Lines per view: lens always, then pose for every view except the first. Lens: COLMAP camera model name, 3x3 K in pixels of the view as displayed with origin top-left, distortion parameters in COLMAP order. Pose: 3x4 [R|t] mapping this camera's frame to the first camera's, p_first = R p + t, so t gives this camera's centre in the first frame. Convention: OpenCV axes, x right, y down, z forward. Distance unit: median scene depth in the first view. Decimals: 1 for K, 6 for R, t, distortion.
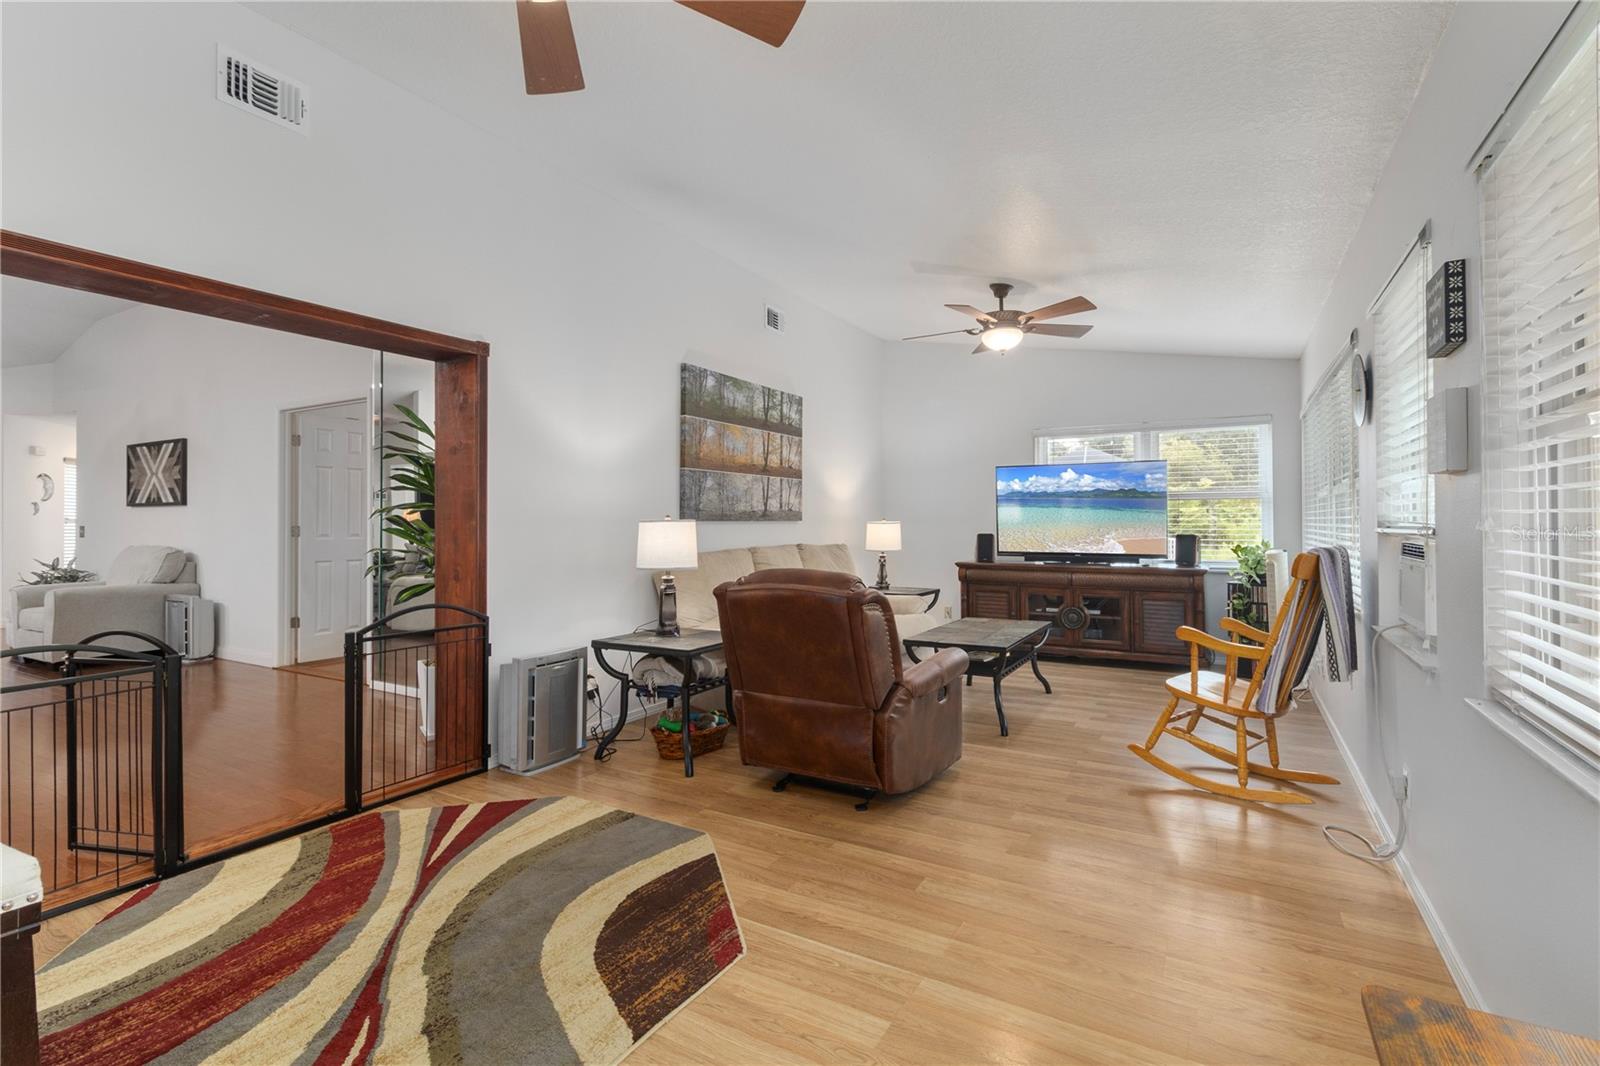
lens RADIAL K [[744.4, 0, 804.5], [0, 744.4, 534.4], [0, 0, 1]] dist [0.018324, -0.000394]
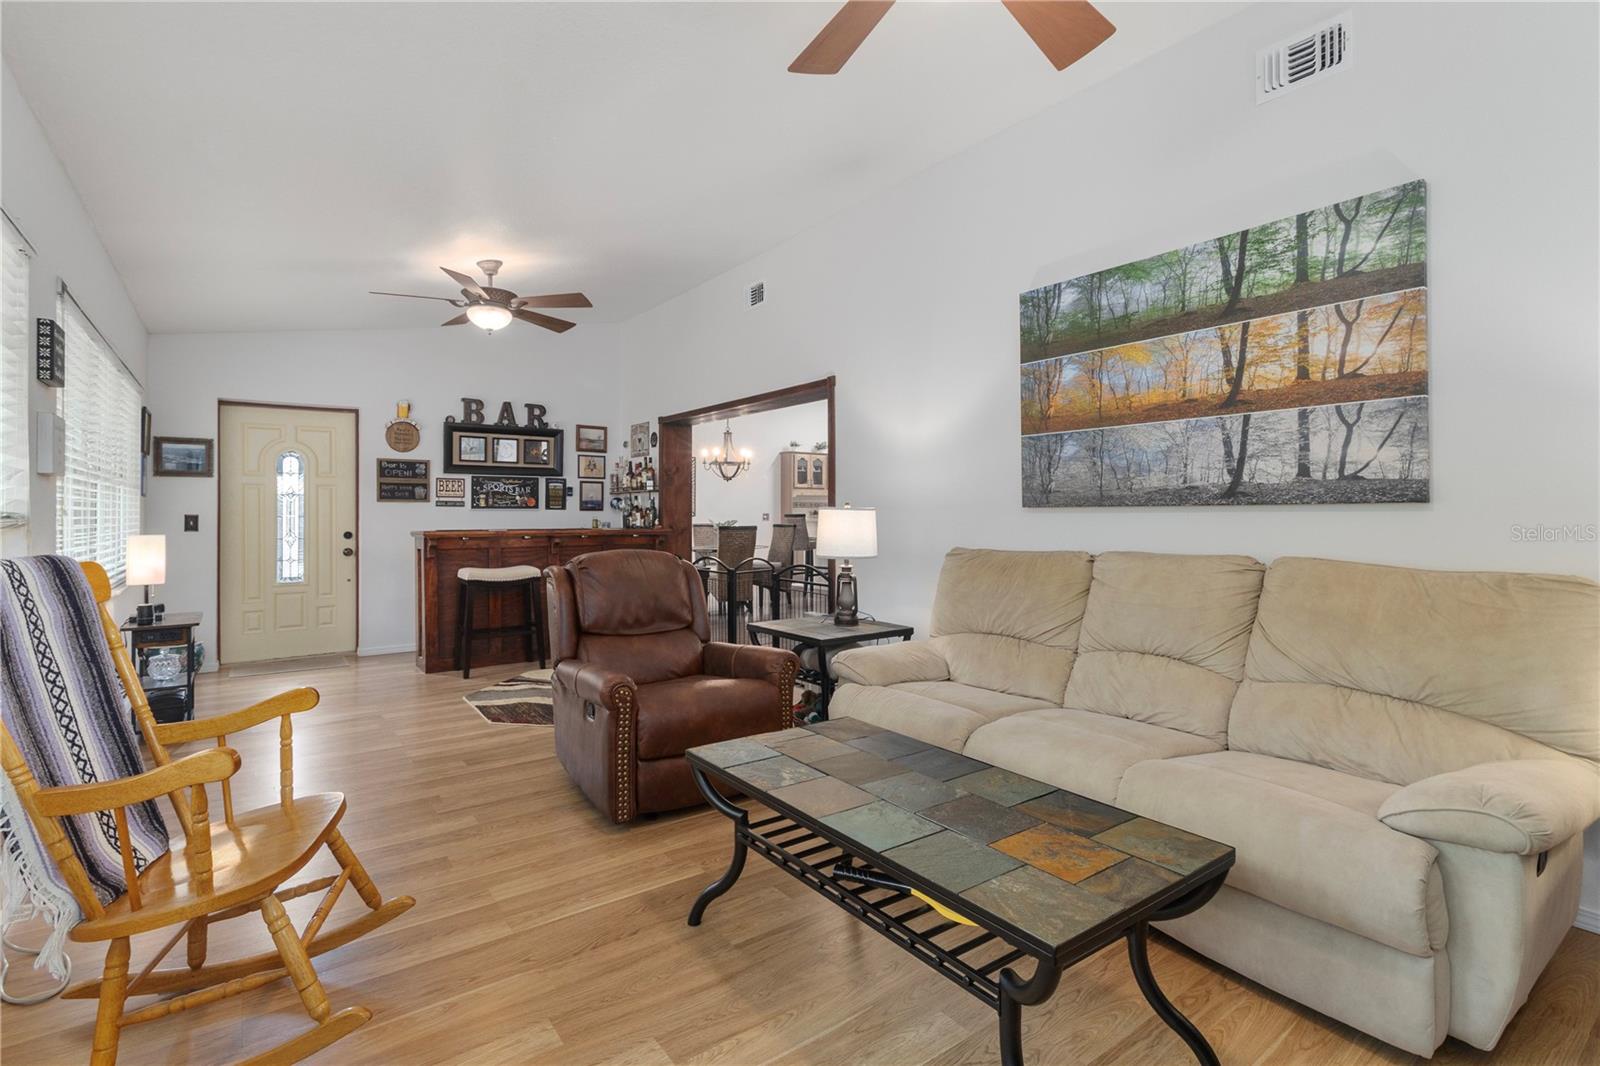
lens RADIAL K [[744.4, 0, 804.1], [0, 744.4, 527.3], [0, 0, 1]] dist [0.018324, -0.000394]
pose [[-0.397402, 0.033000, -0.917051, 0.527336], [-0.002014, 0.999319, 0.036833, -0.021358], [0.917642, 0.016484, -0.397065, 0.944643]]
